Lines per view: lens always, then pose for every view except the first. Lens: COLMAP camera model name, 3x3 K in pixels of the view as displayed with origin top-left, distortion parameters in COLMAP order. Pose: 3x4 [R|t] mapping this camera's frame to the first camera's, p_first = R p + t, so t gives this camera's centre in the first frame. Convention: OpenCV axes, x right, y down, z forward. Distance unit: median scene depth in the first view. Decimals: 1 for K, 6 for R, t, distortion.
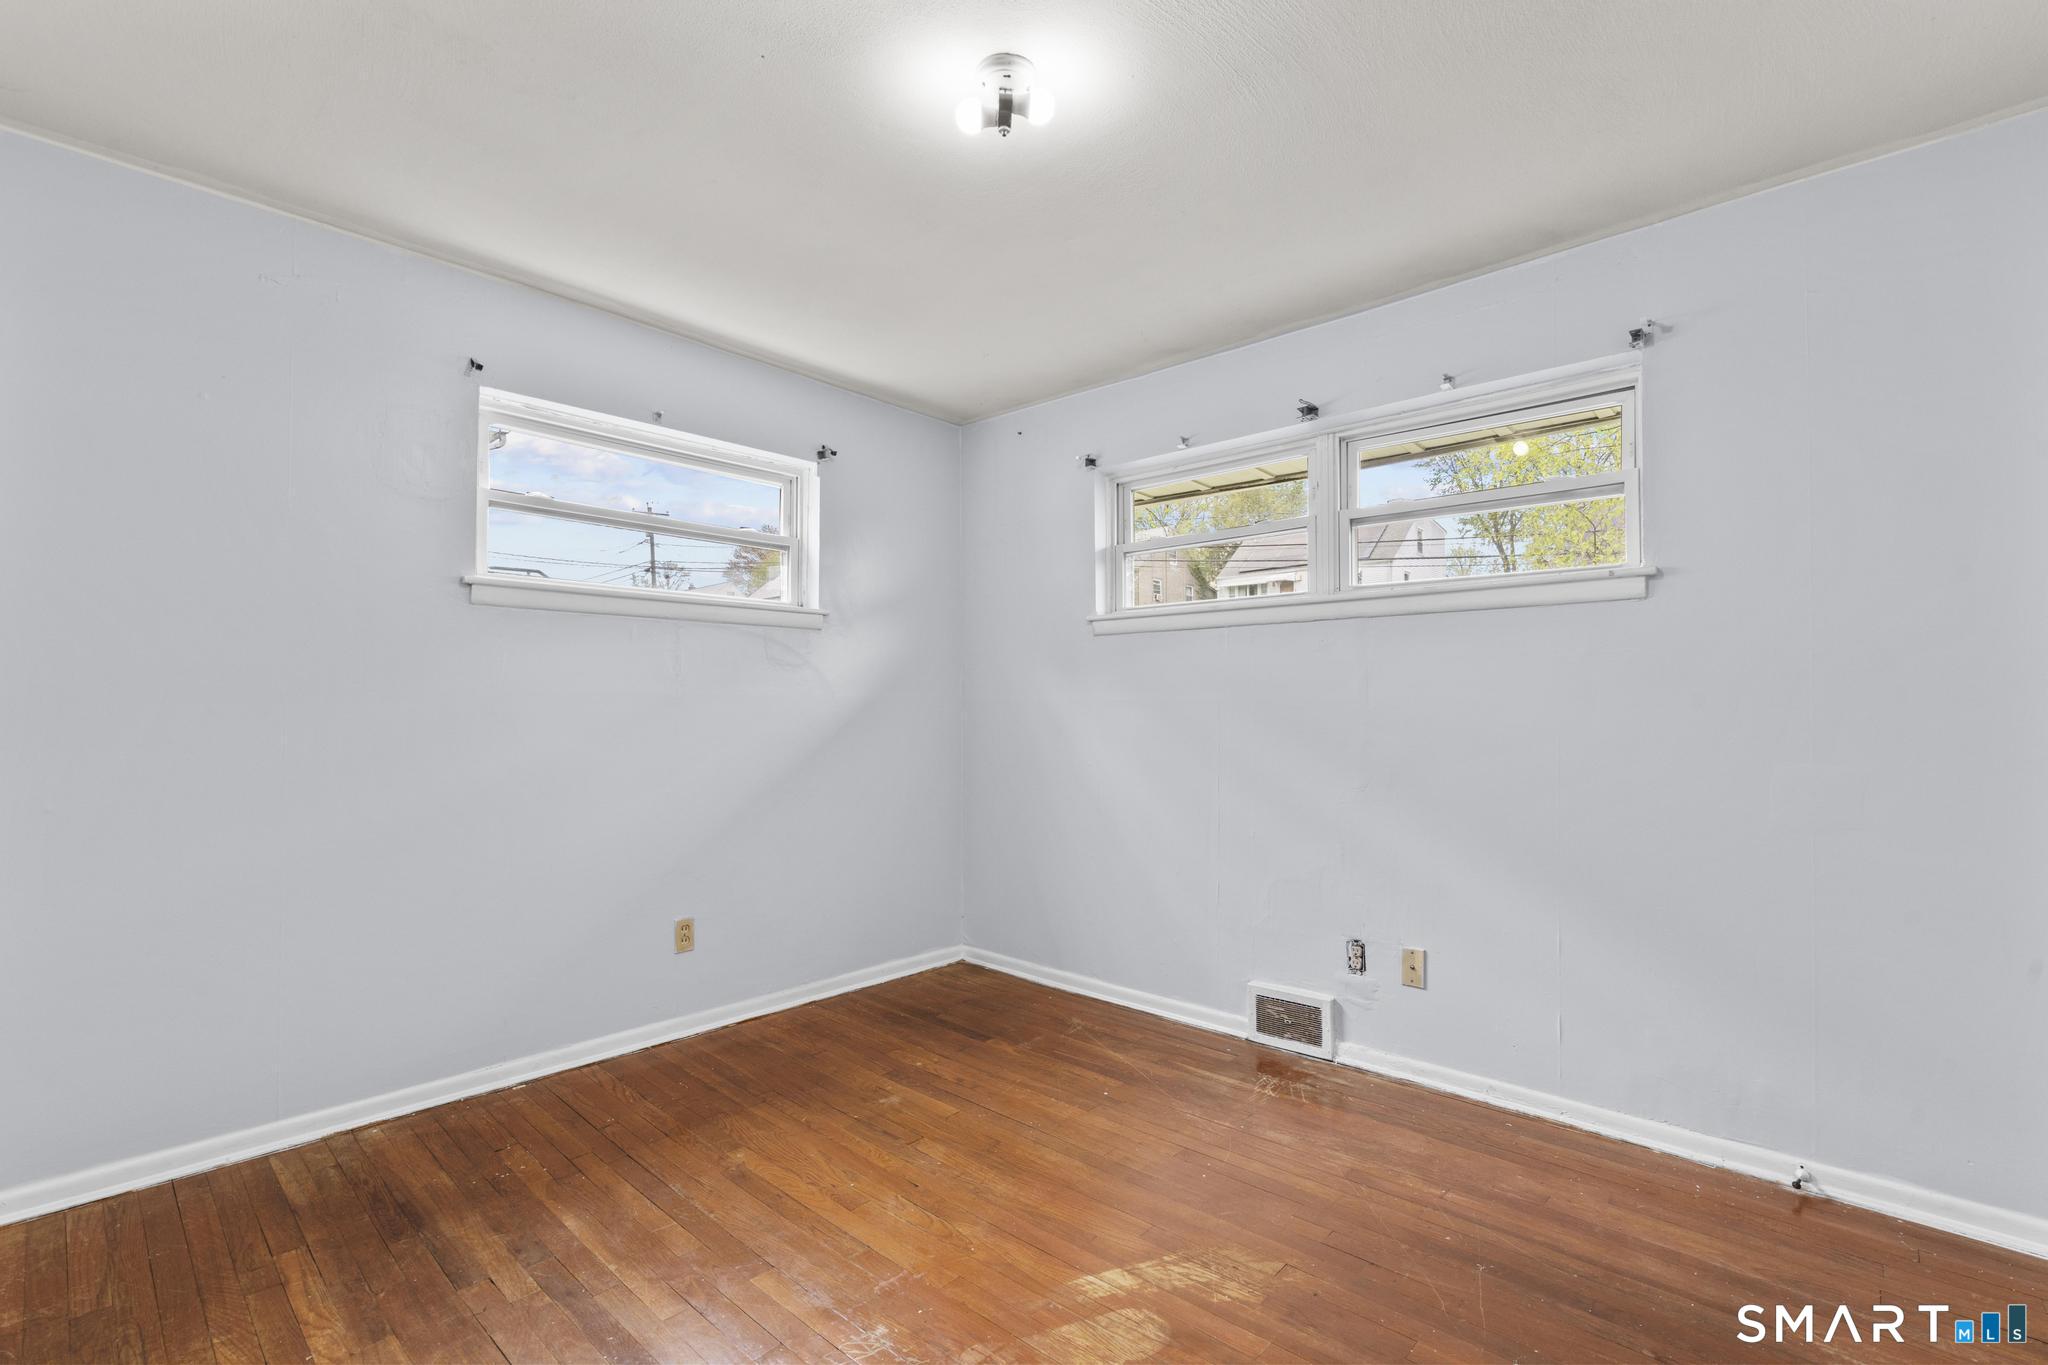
lens RADIAL K [[921.3, 0, 1009.6], [0, 921.3, 673.1], [0, 0, 1]] dist [-0.002792, -0.000132]
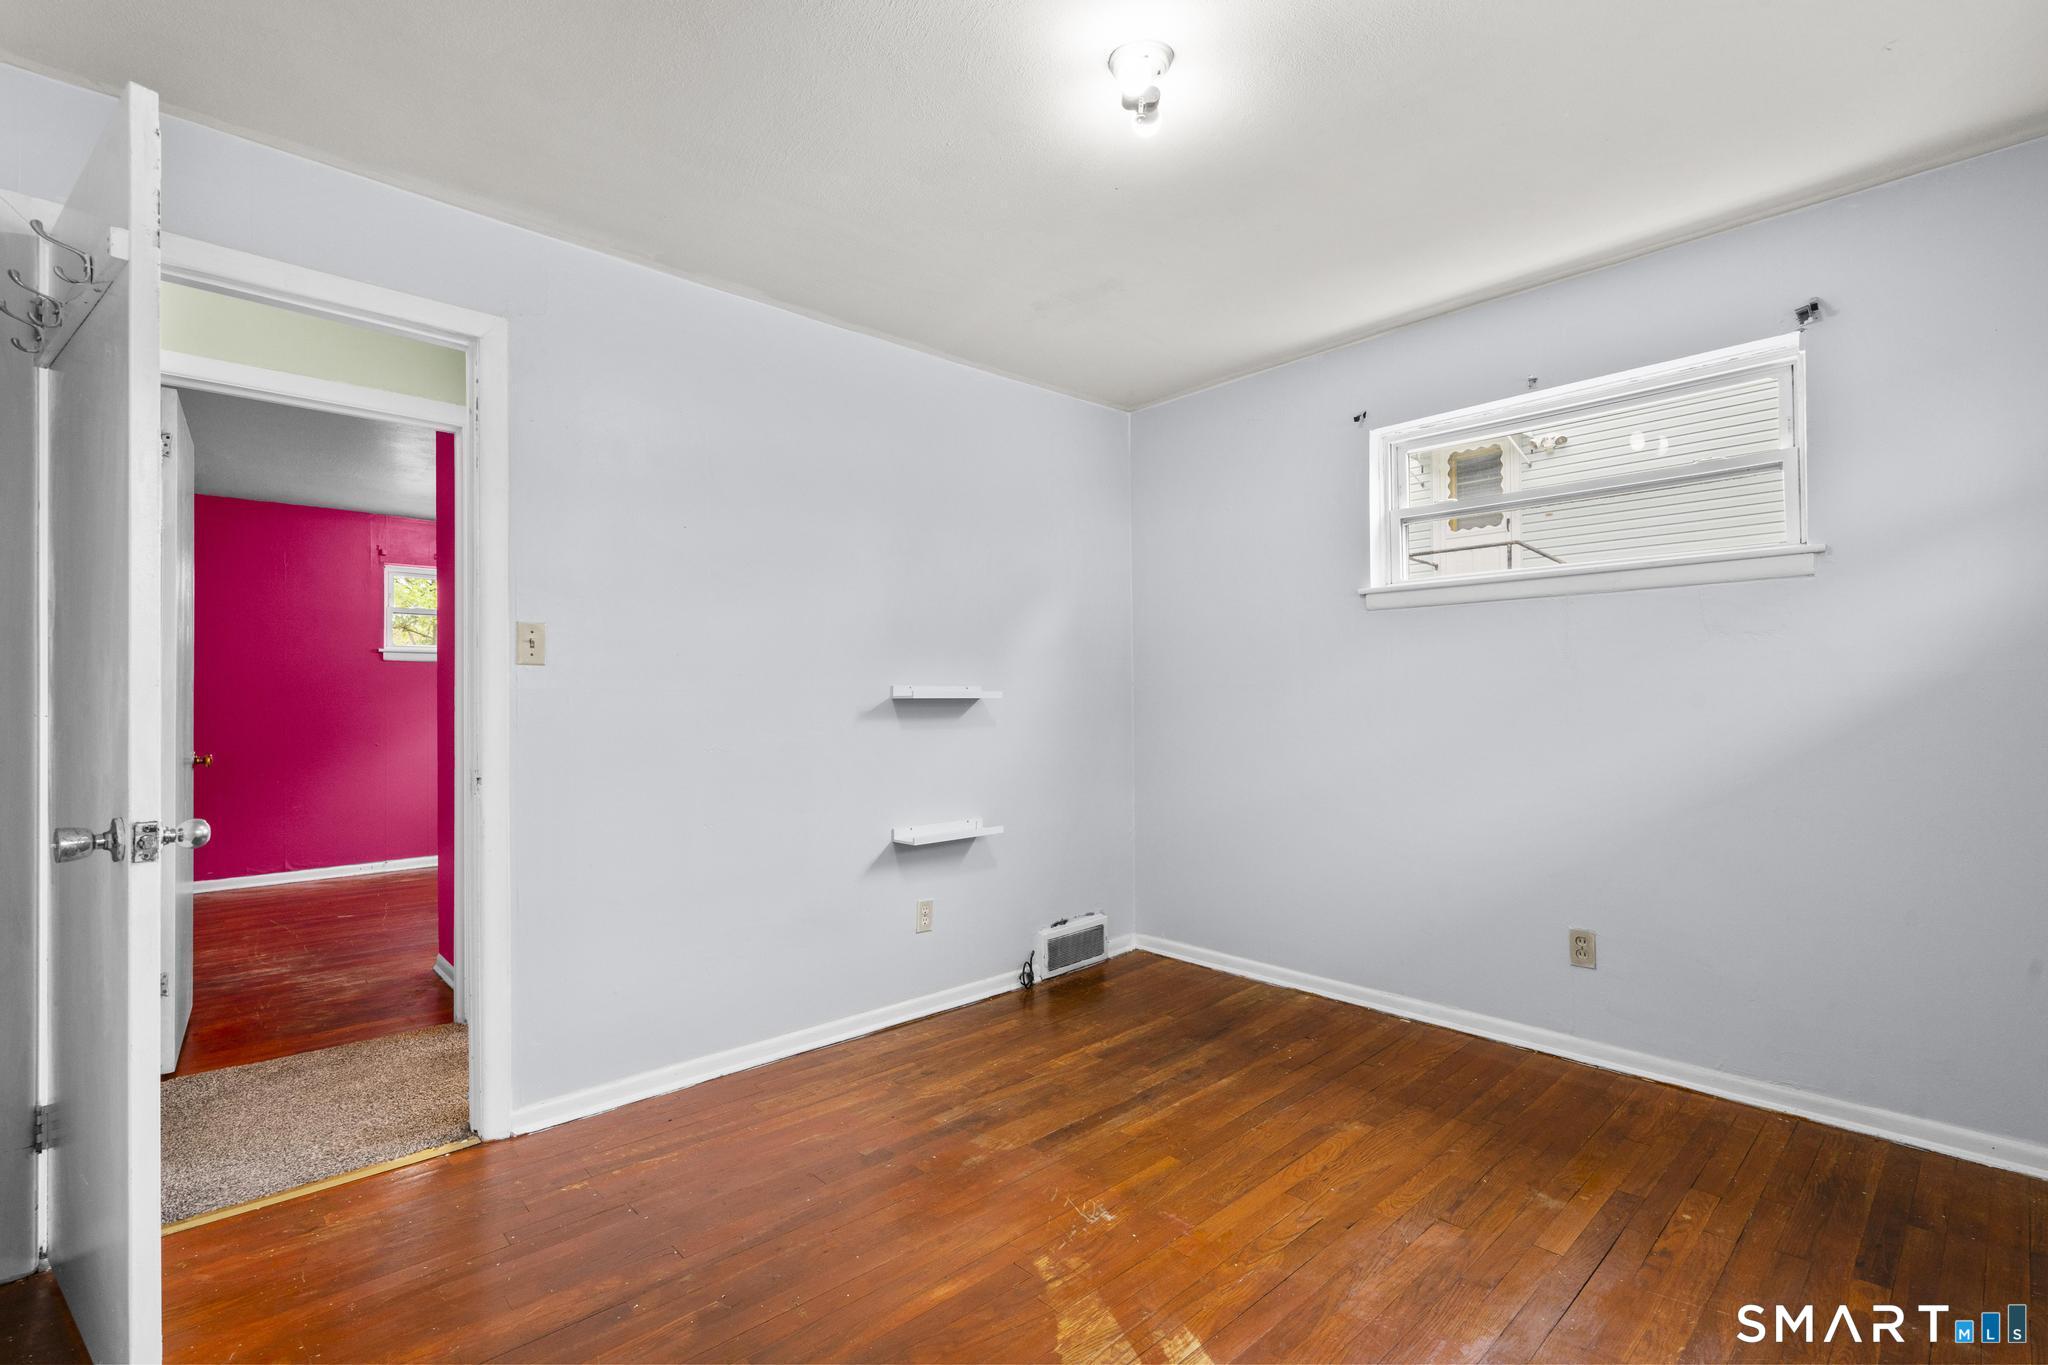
lens RADIAL K [[921.3, 0, 1024.2], [0, 921.3, 690.1], [0, 0, 1]] dist [-0.002792, -0.000132]
pose [[-0.078154, 0.000534, -0.996941, 0.717186], [0.054830, 0.998489, -0.003764, 0.007281], [0.995432, -0.054956, -0.078065, 0.669040]]
